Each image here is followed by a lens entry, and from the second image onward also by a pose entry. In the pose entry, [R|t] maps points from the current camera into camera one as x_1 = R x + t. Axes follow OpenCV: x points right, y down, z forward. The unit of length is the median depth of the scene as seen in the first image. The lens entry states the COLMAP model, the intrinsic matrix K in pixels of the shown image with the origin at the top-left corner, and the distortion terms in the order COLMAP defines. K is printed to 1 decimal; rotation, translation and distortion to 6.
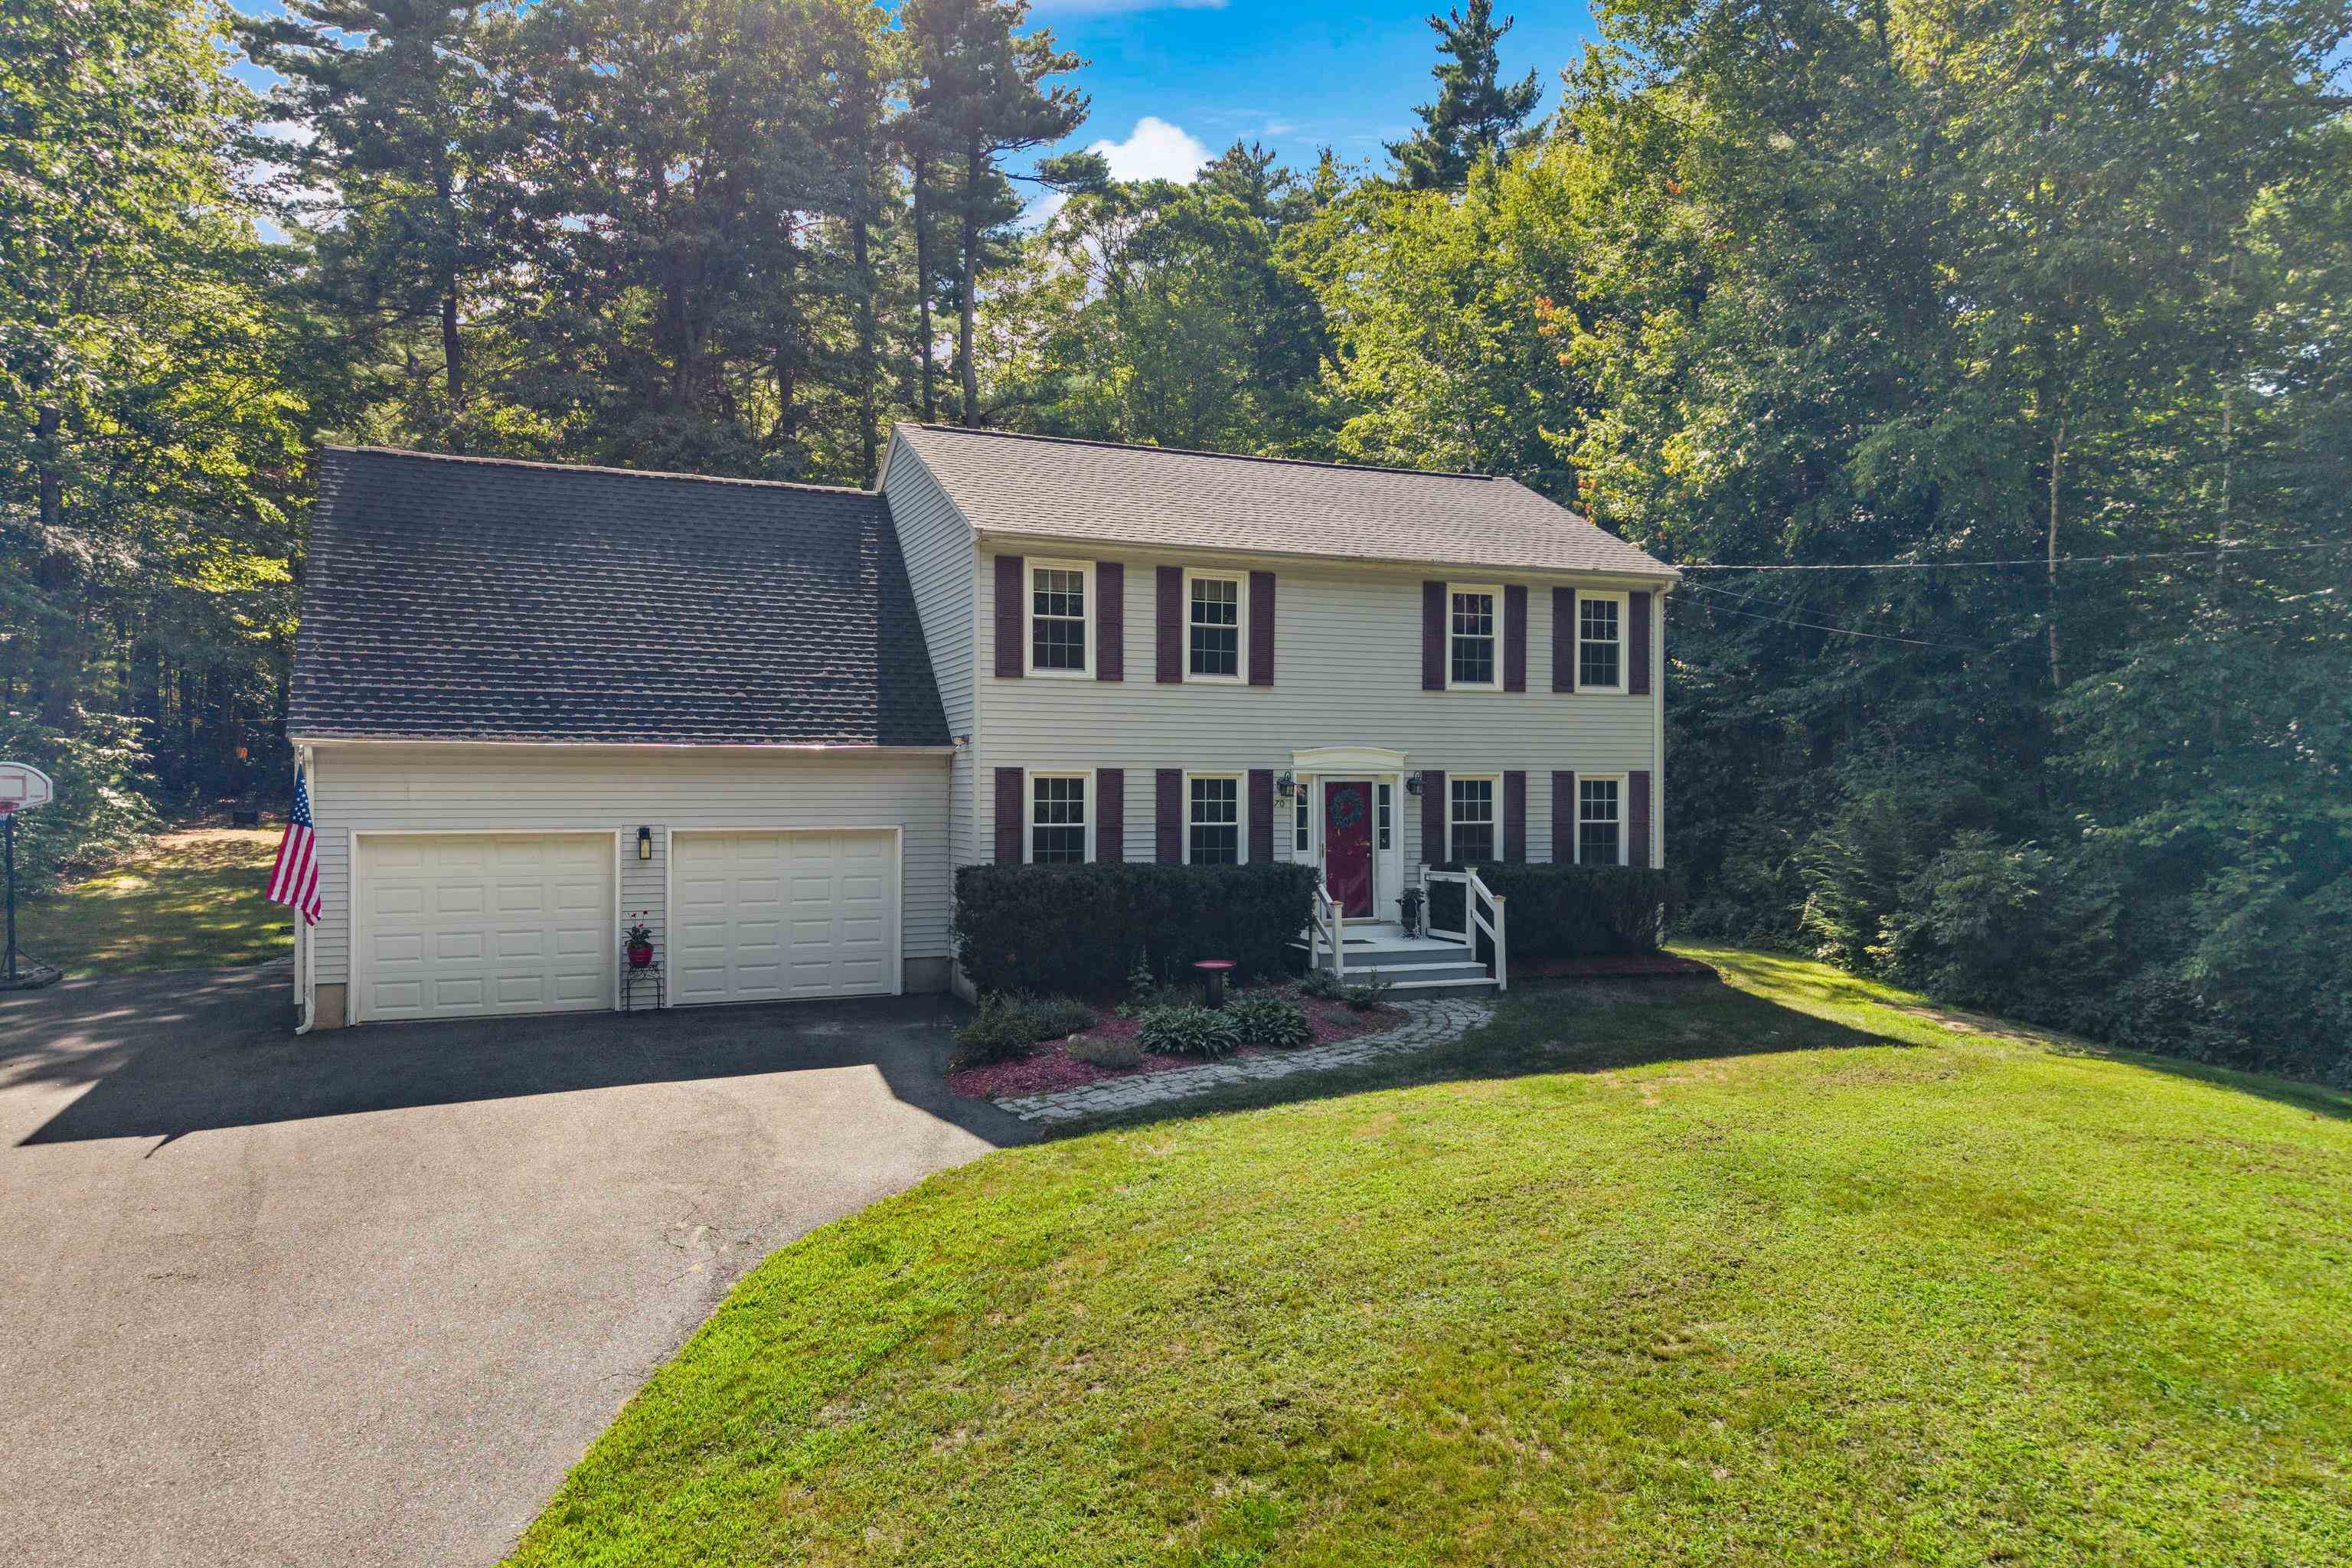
lens RADIAL K [[1613.6, 0, 1176.0], [0, 1613.6, 784.0], [0, 0, 1]] dist [0.037370, -0.048055]
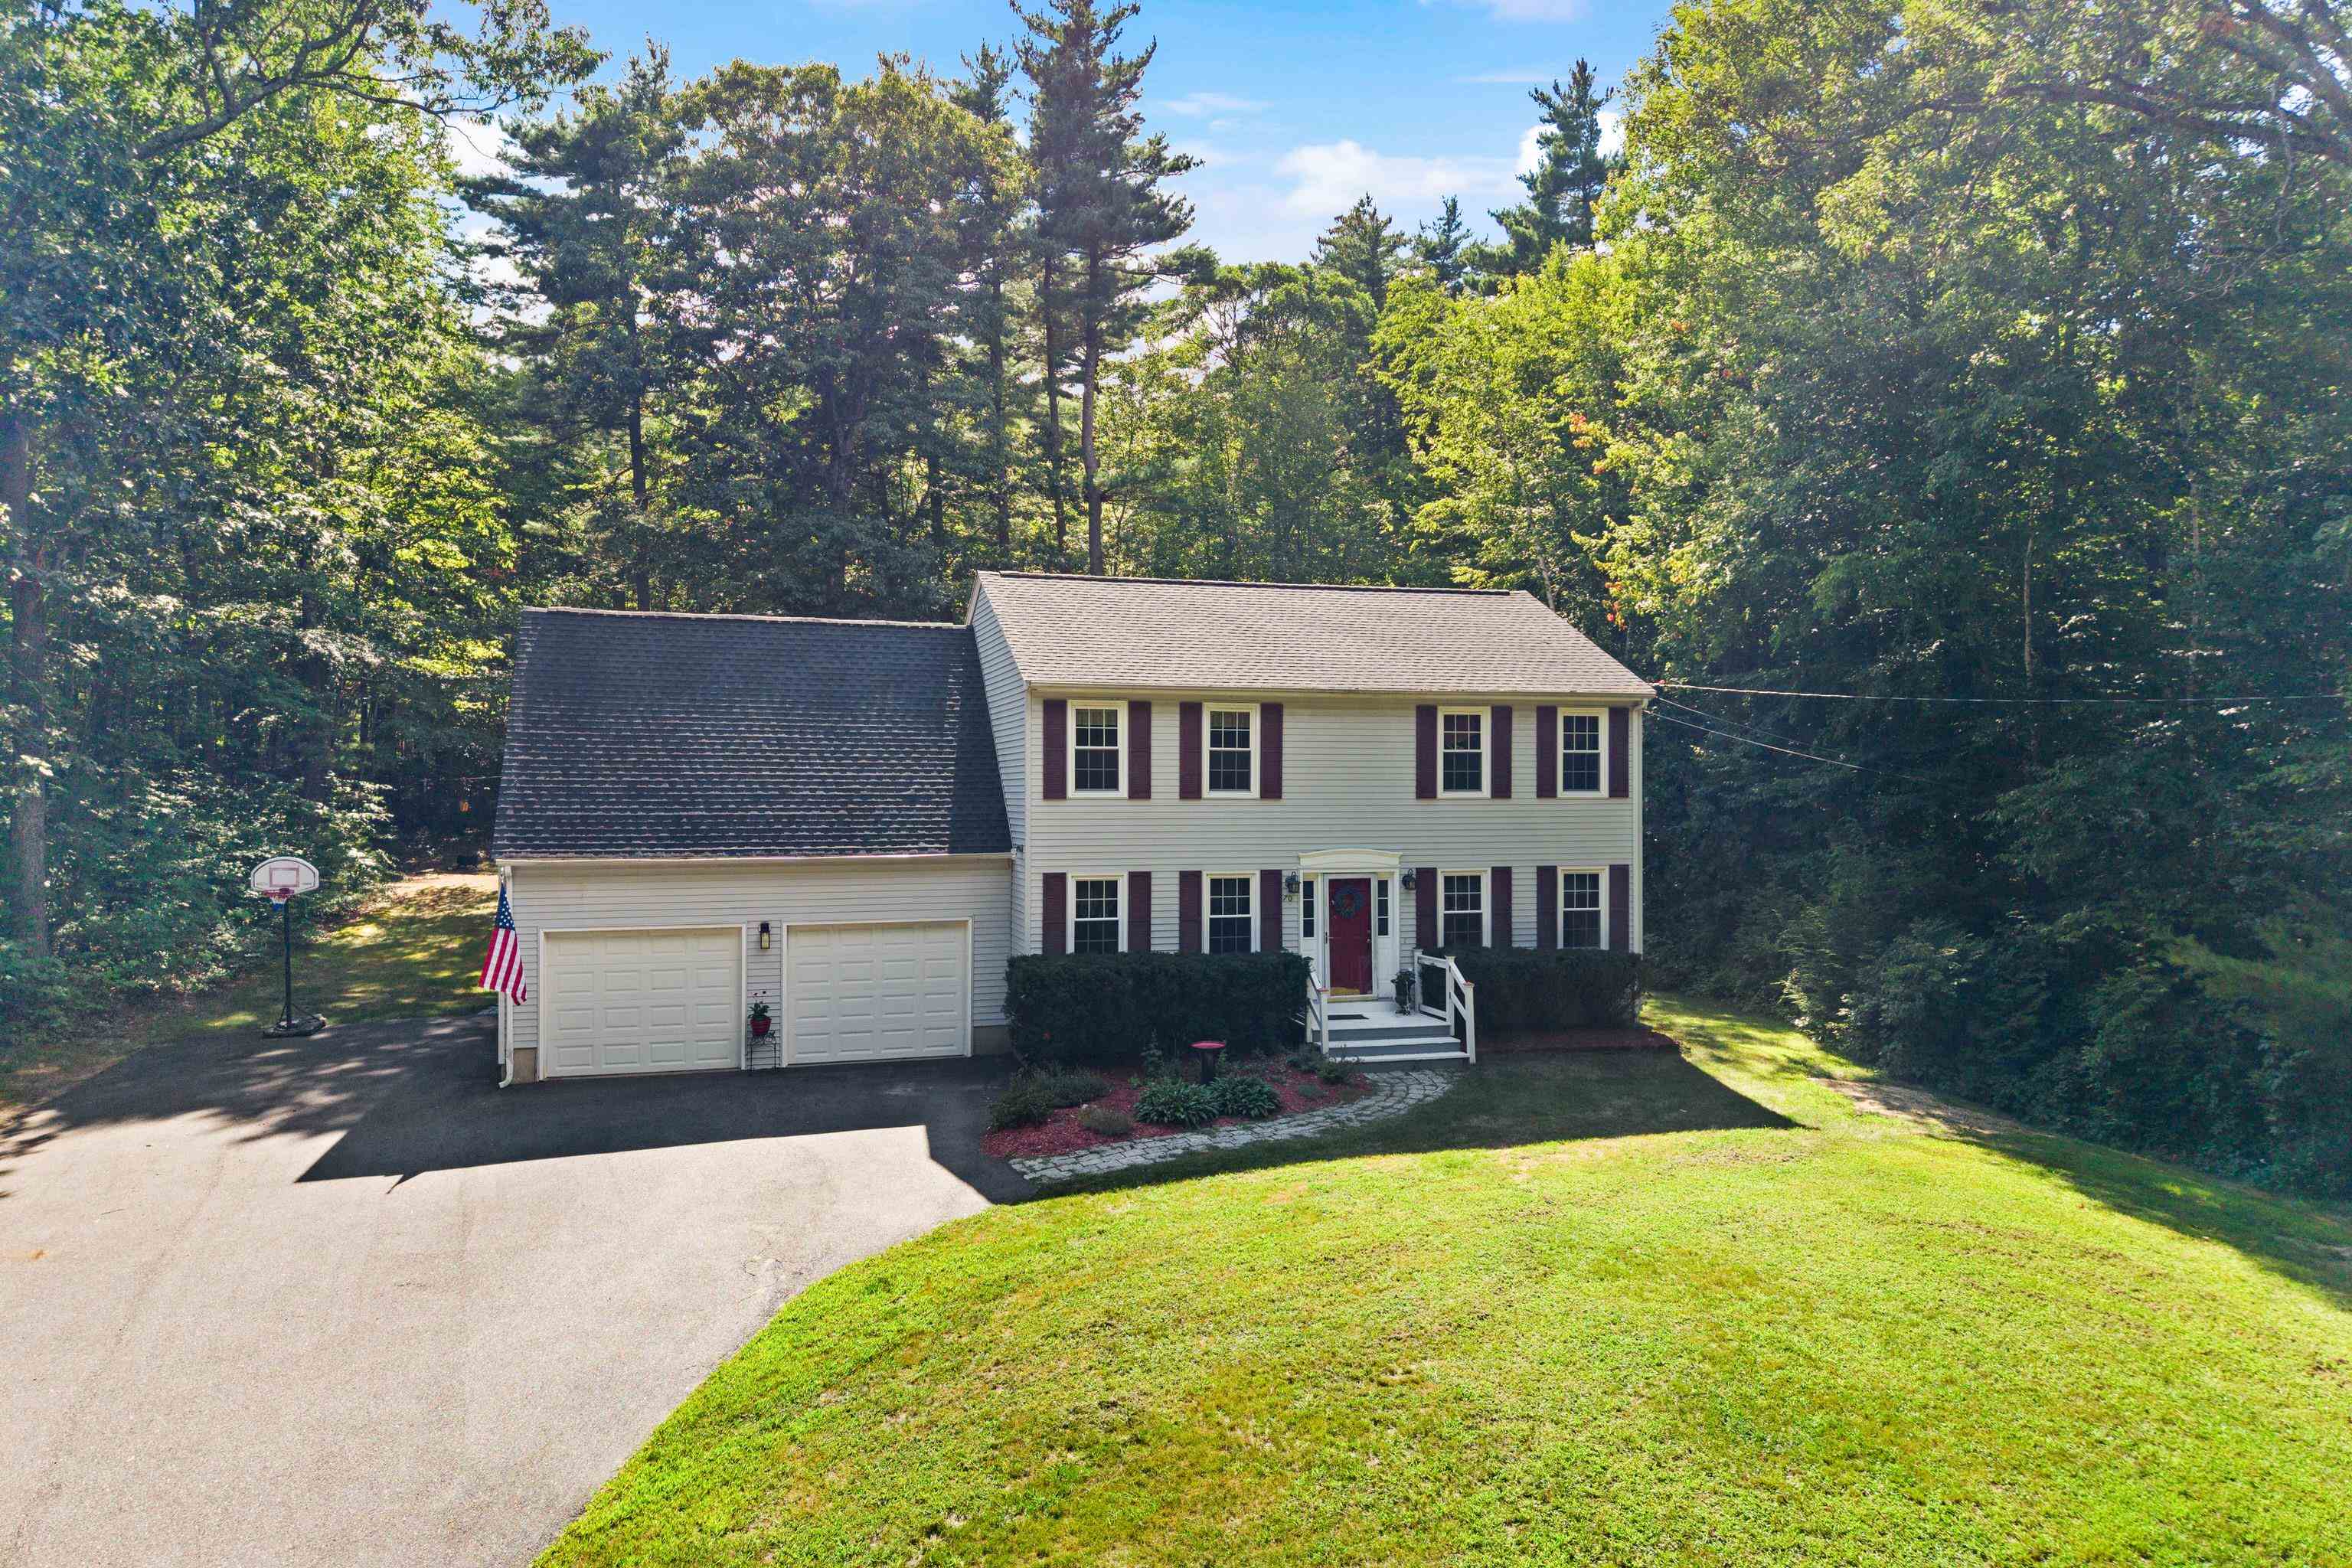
lens RADIAL K [[1598.5, 0, 1156.1], [0, 1598.5, 785.7], [0, 0, 1]] dist [0.056107, -0.106995]
pose [[0.993128, -0.002186, -0.117014, 0.111962], [0.002006, 0.999997, -0.001663, -0.073229], [0.117018, 0.001416, 0.993129, -0.184524]]
